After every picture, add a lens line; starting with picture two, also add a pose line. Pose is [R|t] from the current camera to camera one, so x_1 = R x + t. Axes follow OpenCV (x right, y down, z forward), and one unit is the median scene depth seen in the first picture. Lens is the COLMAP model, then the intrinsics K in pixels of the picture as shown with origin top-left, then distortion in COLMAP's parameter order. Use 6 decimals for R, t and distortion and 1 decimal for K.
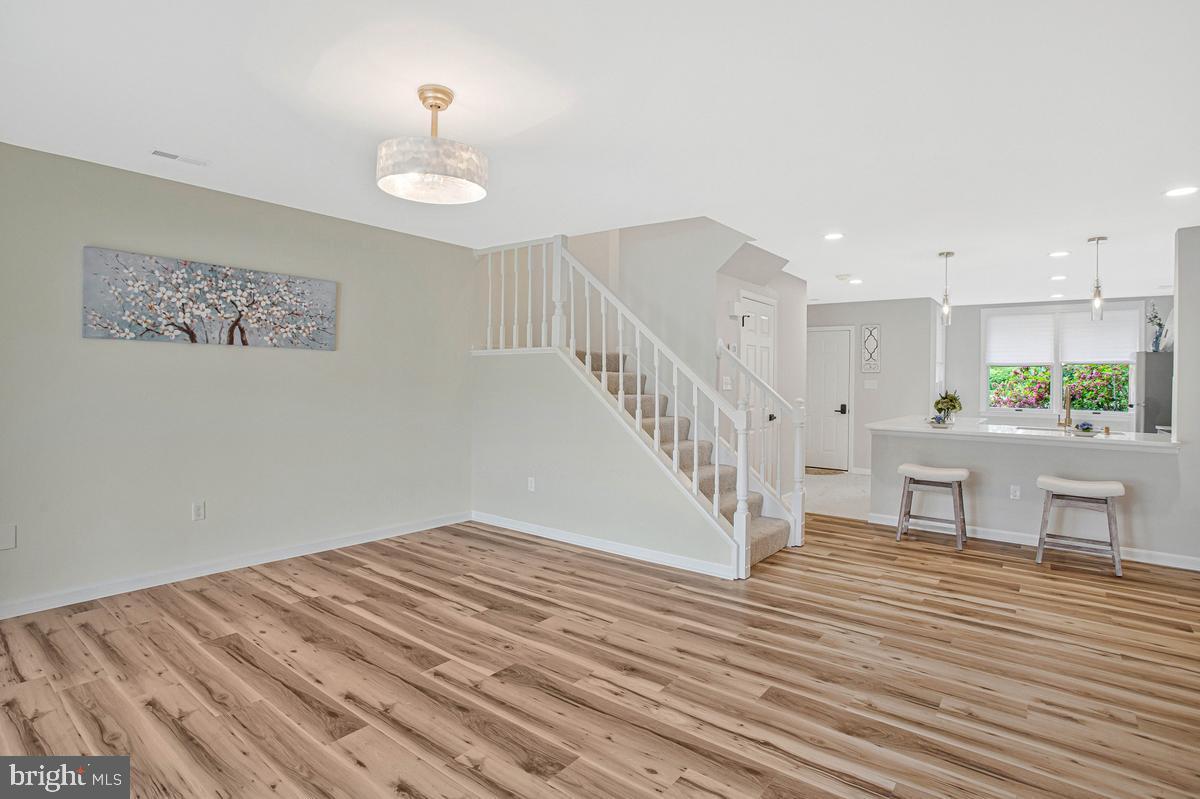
lens RADIAL K [[611.8, 0, 584.5], [0, 611.8, 376.6], [0, 0, 1]] dist [-0.076448, 0.042529]
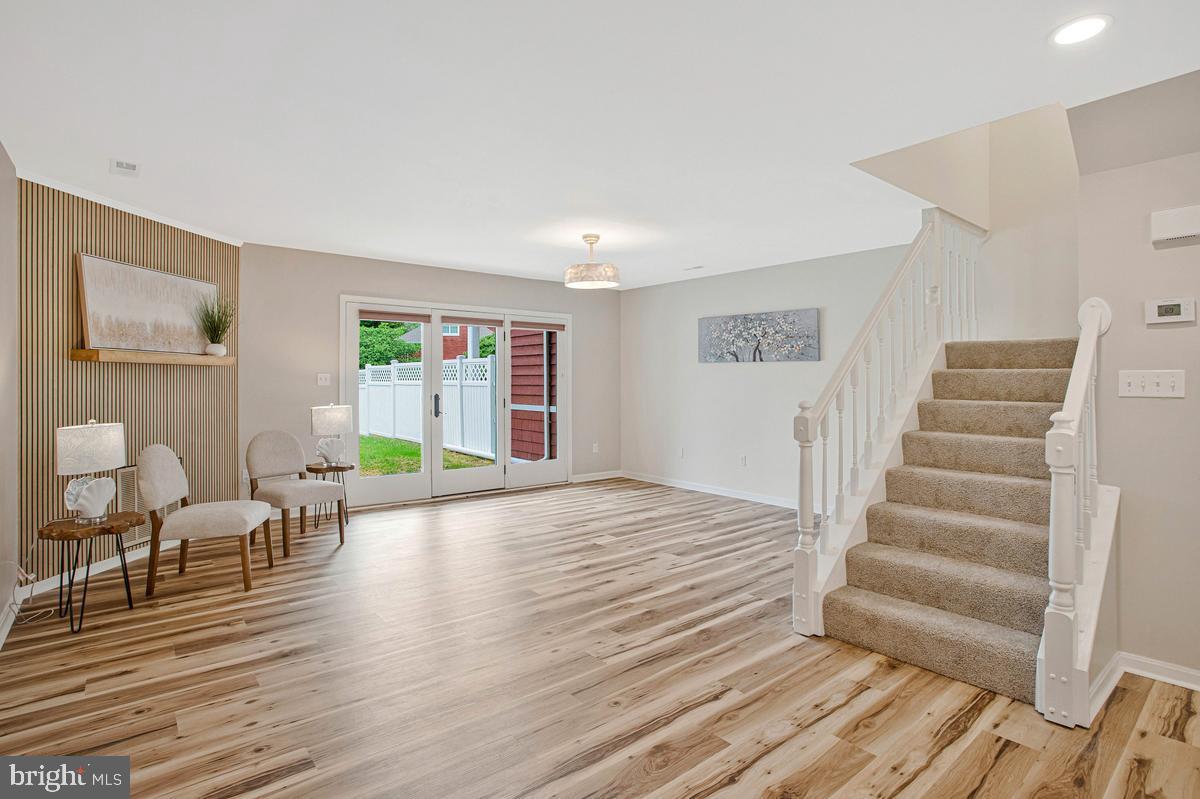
lens RADIAL K [[604.2, 0, 601.6], [0, 604.2, 388.7], [0, 0, 1]] dist [-0.083686, 0.041152]
pose [[-0.199928, -0.001931, -0.979809, 1.139471], [-0.001222, 0.999998, -0.001721, 0.024473], [0.979810, 0.000853, -0.199929, 0.972323]]
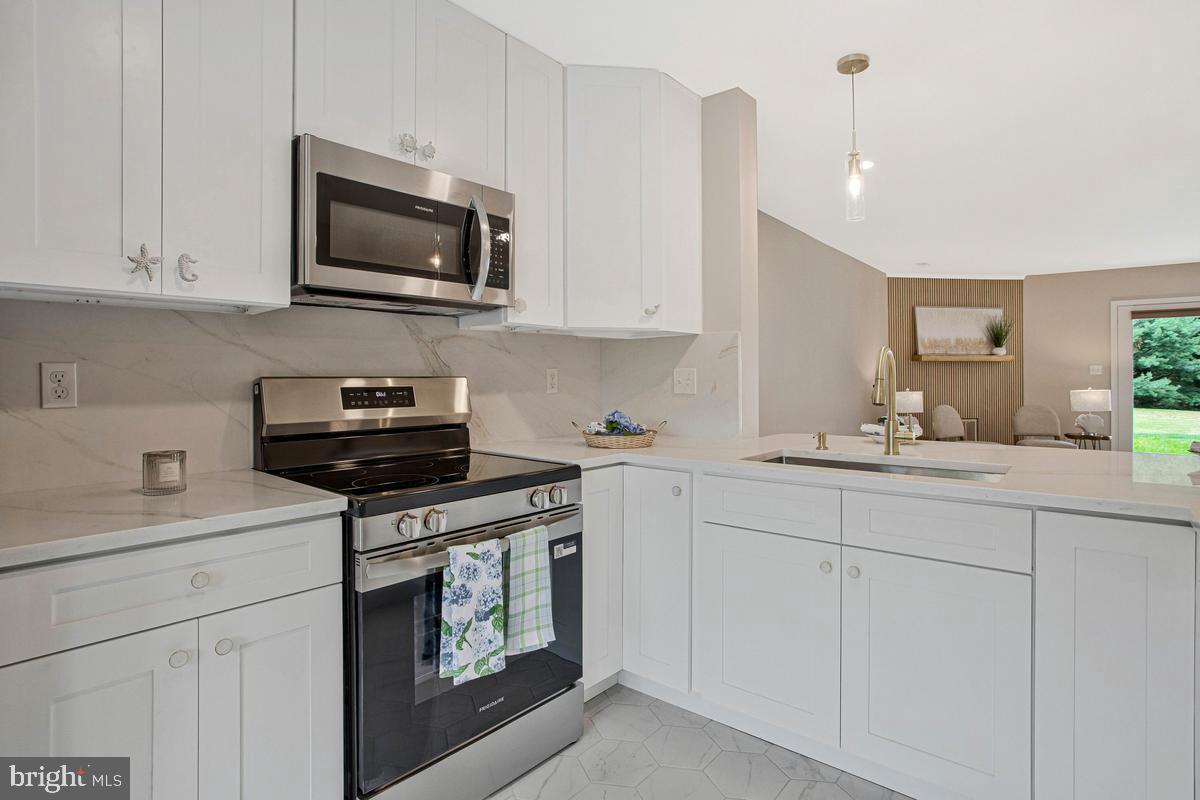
lens RADIAL K [[598.3, 0, 584.2], [0, 598.3, 376.1], [0, 0, 1]] dist [-0.043020, 0.000917]
pose [[-0.999285, -0.012497, 0.035686, 1.385924], [-0.012820, 0.999879, -0.008828, 0.057825], [-0.035572, -0.009279, -0.999324, 1.913330]]
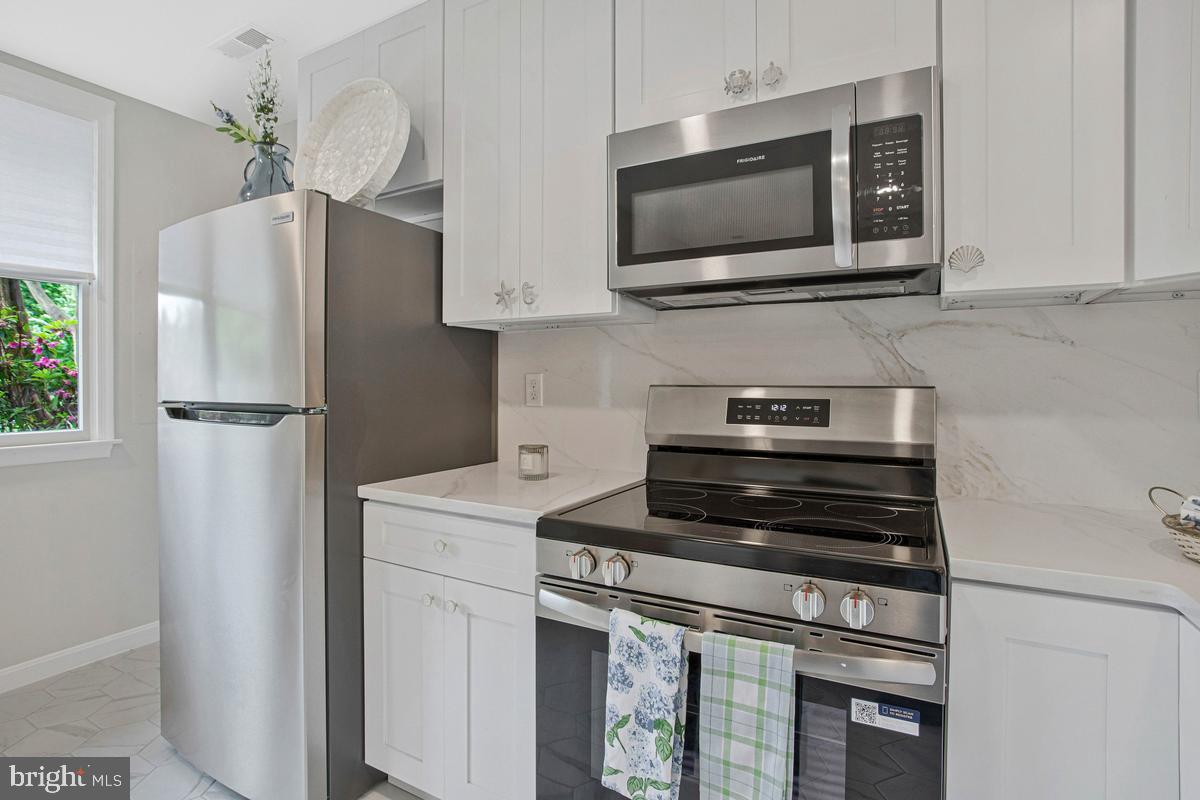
lens RADIAL K [[588.7, 0, 600.0], [0, 588.7, 400.0], [0, 0, 1]] dist [-0.056777, 0.014175]
pose [[-0.204218, -0.039636, 0.978123, 1.196219], [-0.014670, 0.999192, 0.037427, 0.052163], [-0.978816, -0.006706, -0.204634, 1.576846]]
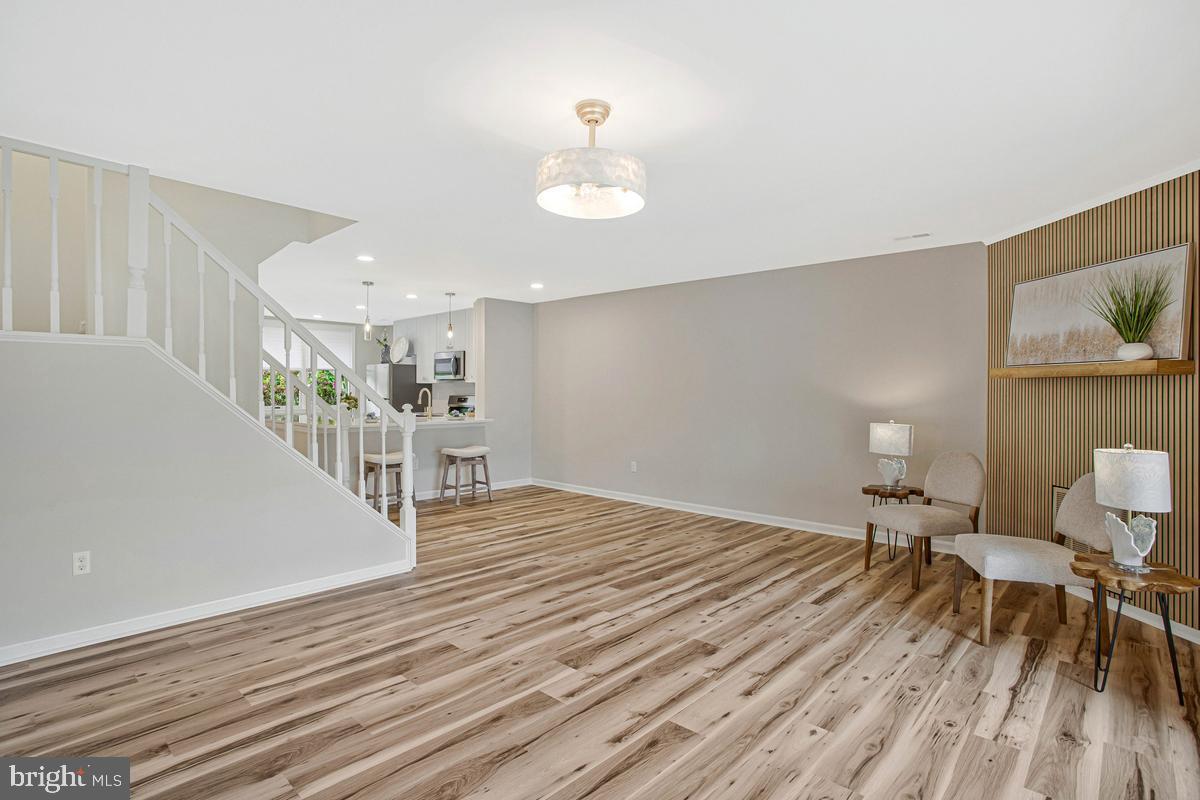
lens RADIAL K [[588.7, 0, 600.0], [0, 588.7, 400.0], [0, 0, 1]] dist [-0.056777, 0.014175]
pose [[0.080165, -0.030949, 0.996301, -0.817162], [-0.010207, 0.999440, 0.031868, -0.008592], [-0.996729, -0.012724, 0.079804, 0.620508]]
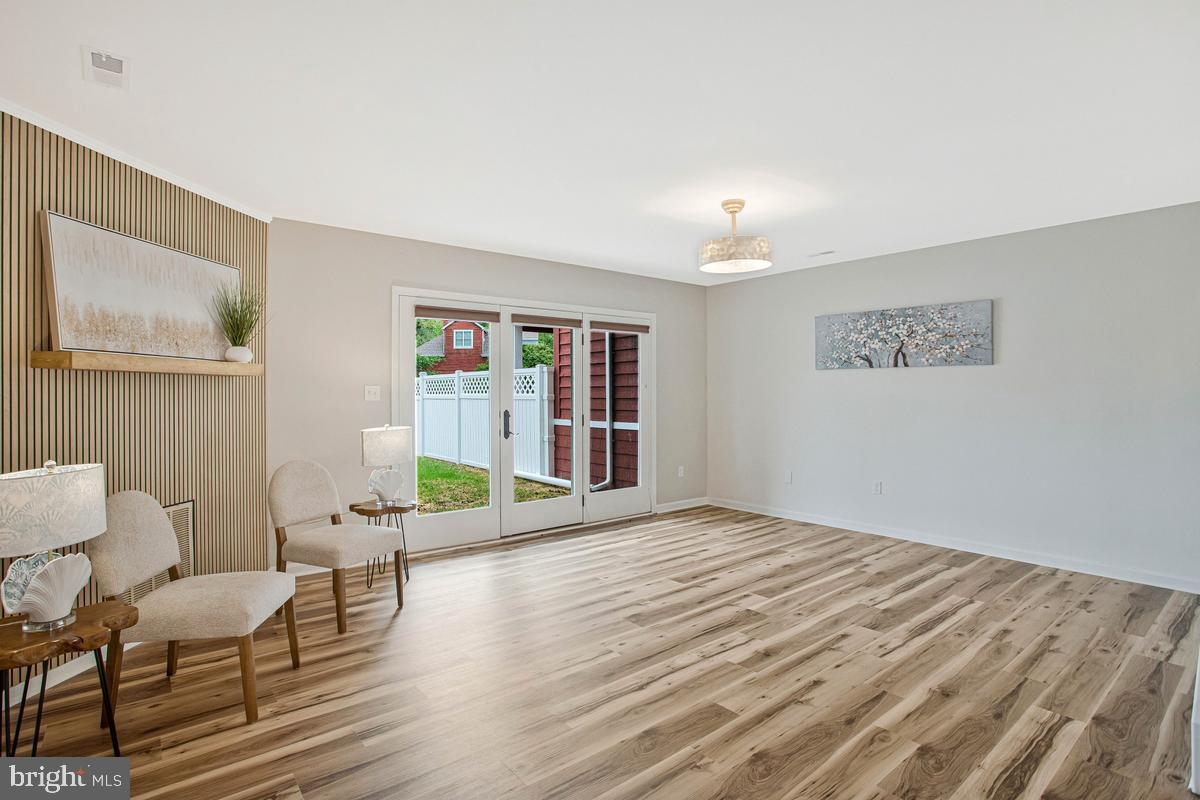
lens RADIAL K [[604.2, 0, 601.6], [0, 604.2, 389.2], [0, 0, 1]] dist [-0.083686, 0.041152]
pose [[-0.214421, -0.018336, -0.976569, 0.869884], [0.006566, 0.999774, -0.020213, 0.018335], [0.976719, -0.010746, -0.214252, 0.682419]]
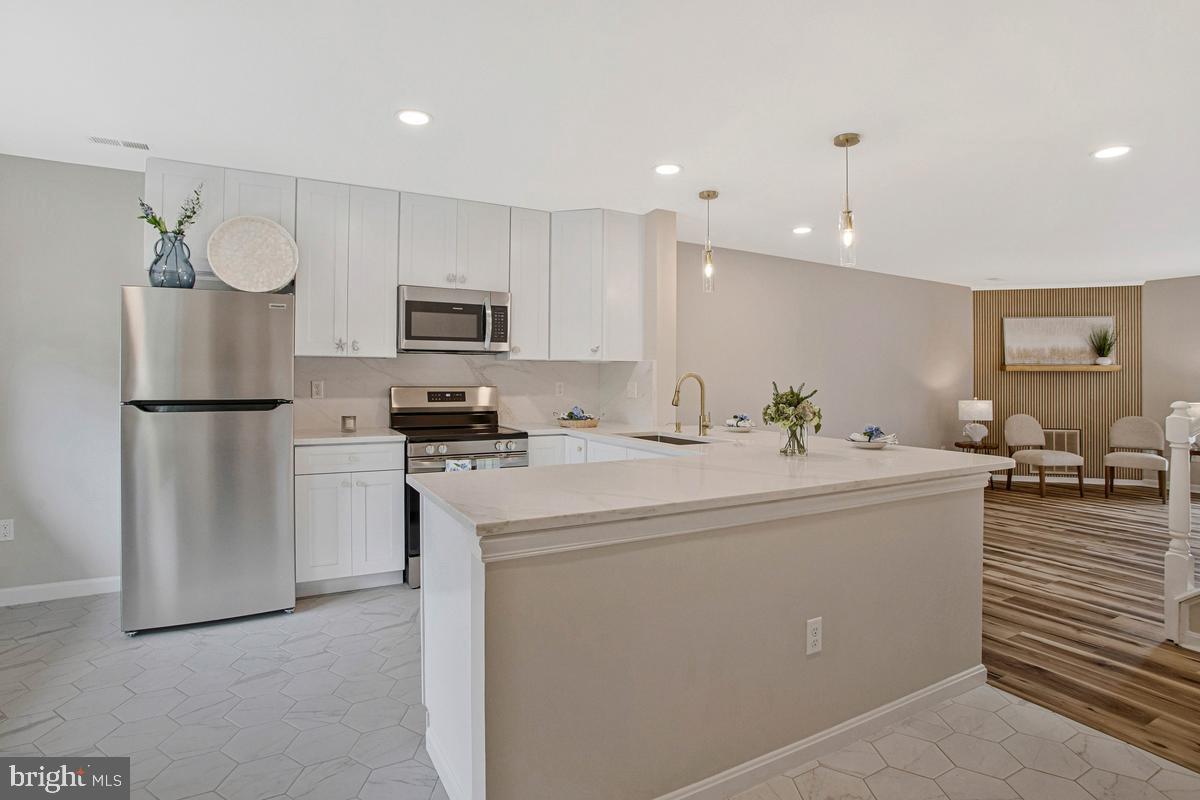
lens RADIAL K [[611.8, 0, 584.5], [0, 611.8, 377.1], [0, 0, 1]] dist [-0.076448, 0.042529]
pose [[-0.923903, -0.020156, 0.382095, 0.901817], [-0.022494, 0.999746, -0.001654, 0.033592], [-0.381964, -0.010124, -0.924122, 2.346857]]
